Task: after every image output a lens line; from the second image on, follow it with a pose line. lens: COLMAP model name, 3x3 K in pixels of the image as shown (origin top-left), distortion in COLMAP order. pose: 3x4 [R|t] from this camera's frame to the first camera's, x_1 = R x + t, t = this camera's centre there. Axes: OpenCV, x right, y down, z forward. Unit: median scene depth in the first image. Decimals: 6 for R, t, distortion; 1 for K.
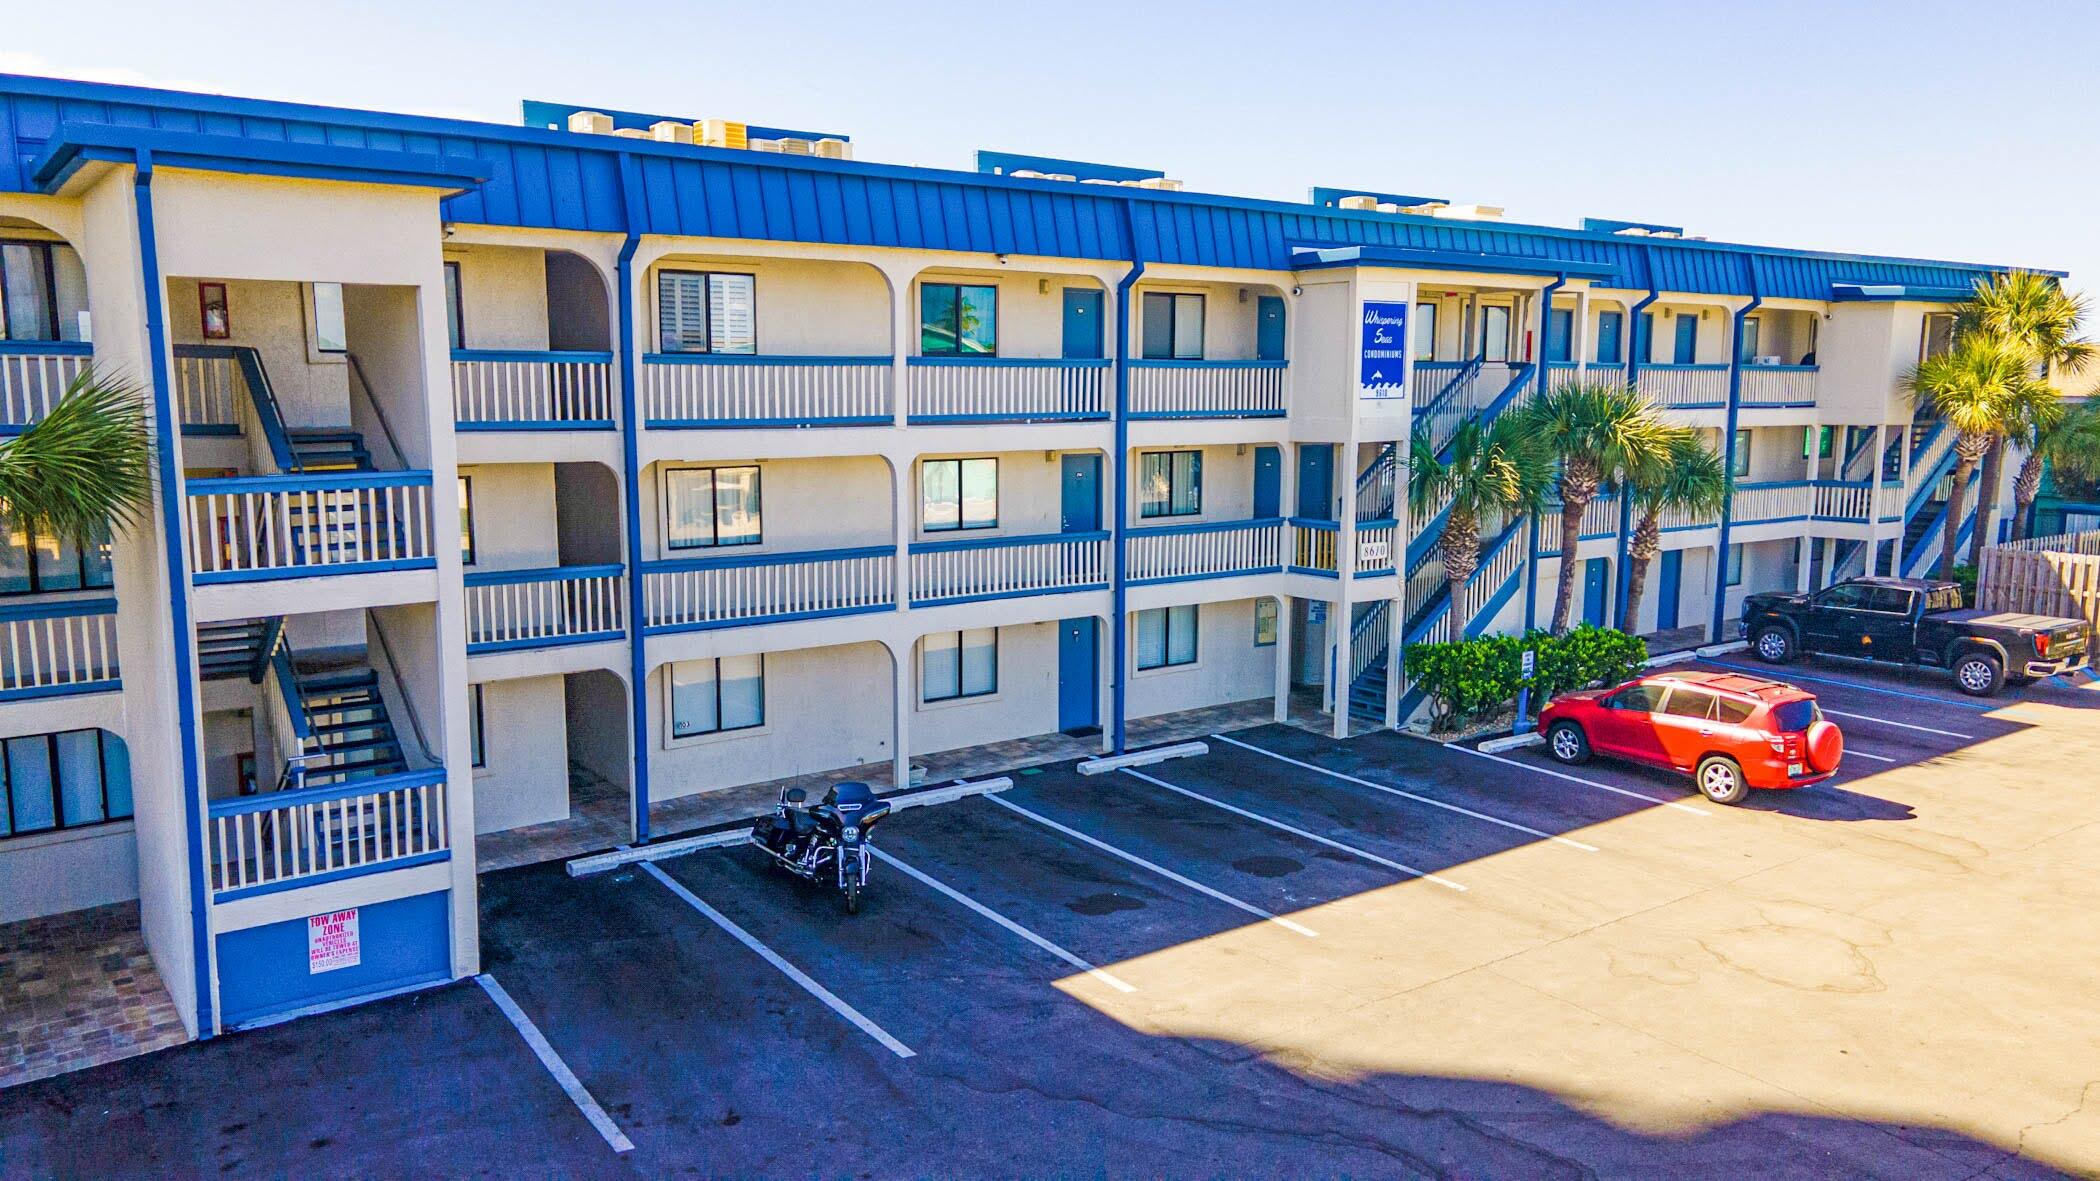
lens RADIAL K [[1490.0, 0, 1050.0], [0, 1490.0, 590.5], [0, 0, 1]] dist [0.000633, 0.000196]
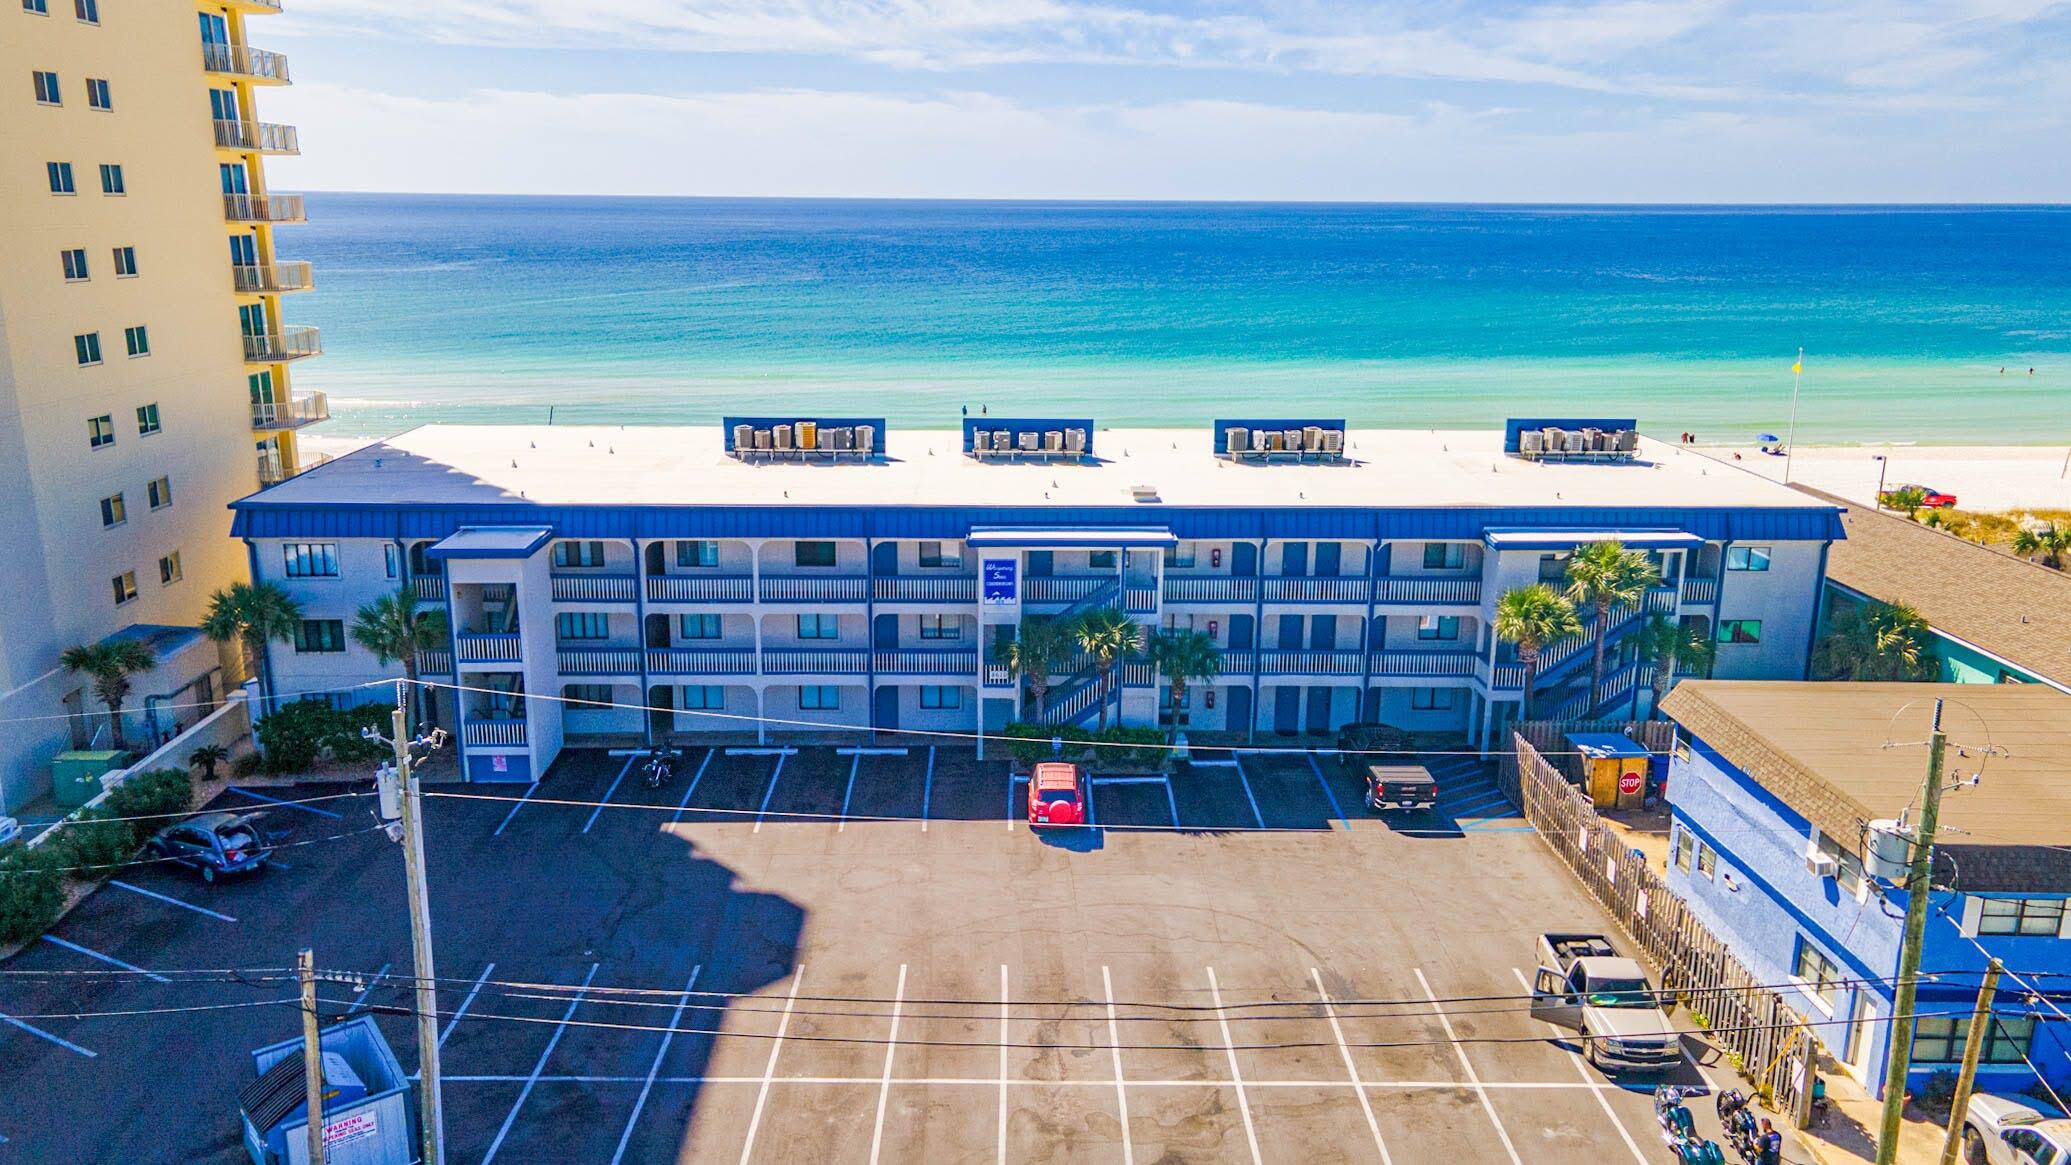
lens RADIAL K [[1488.9, 0, 1035.5], [0, 1488.9, 582.5], [0, 0, 1]] dist [0.013719, -0.000948]
pose [[0.816155, 0.143484, -0.559736, 1.545616], [-0.085767, 0.988031, 0.128217, -0.467790], [0.571433, -0.056638, 0.818692, -0.720100]]
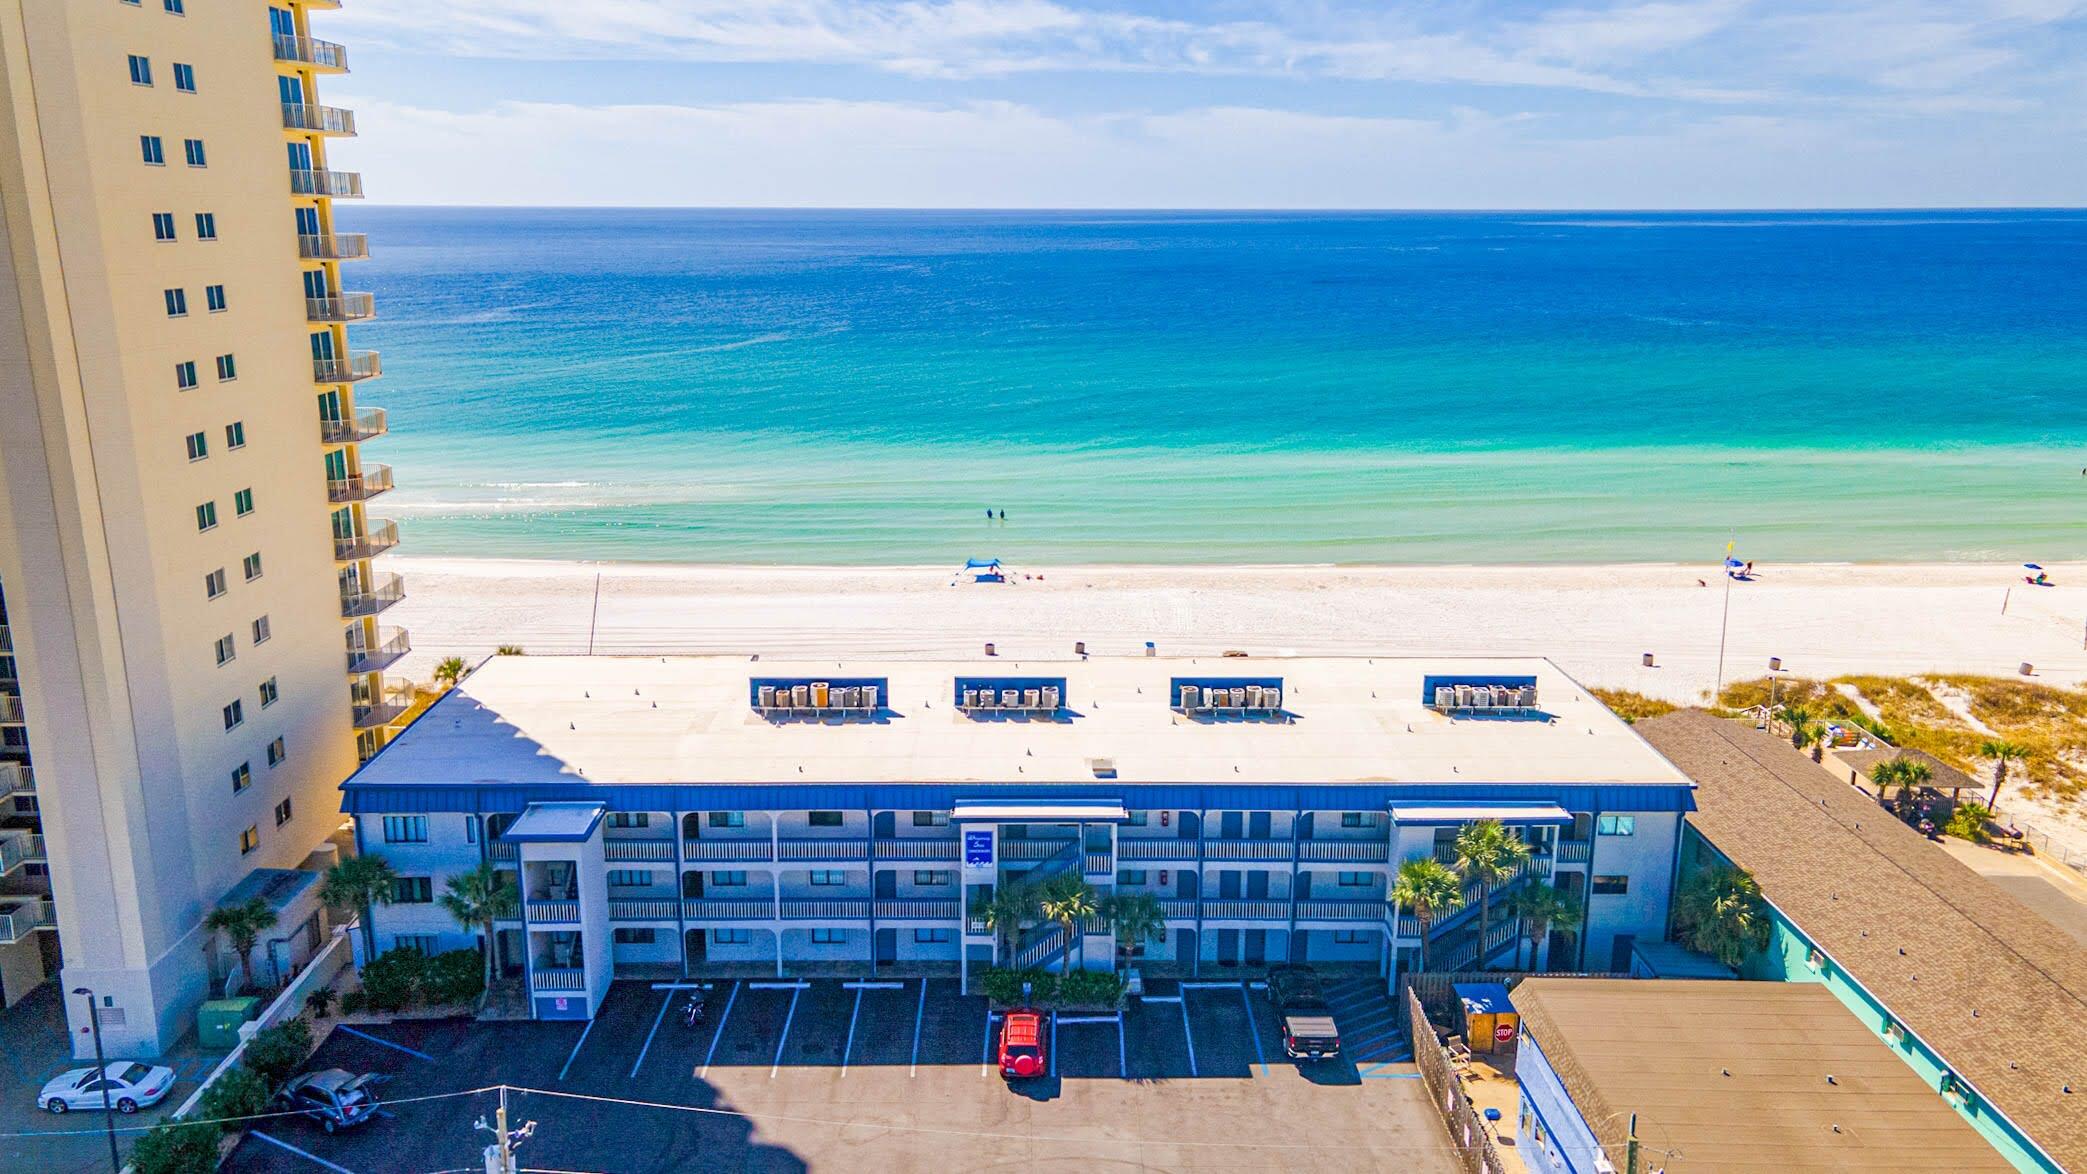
lens RADIAL K [[1476.3, 0, 1043.5], [0, 1476.3, 587.0], [0, 0, 1]] dist [0.003088, 0.004487]
pose [[0.806730, 0.134057, -0.575514, 1.797424], [-0.081951, 0.989897, 0.115706, -0.957933], [0.585210, -0.046180, 0.809565, -0.965635]]
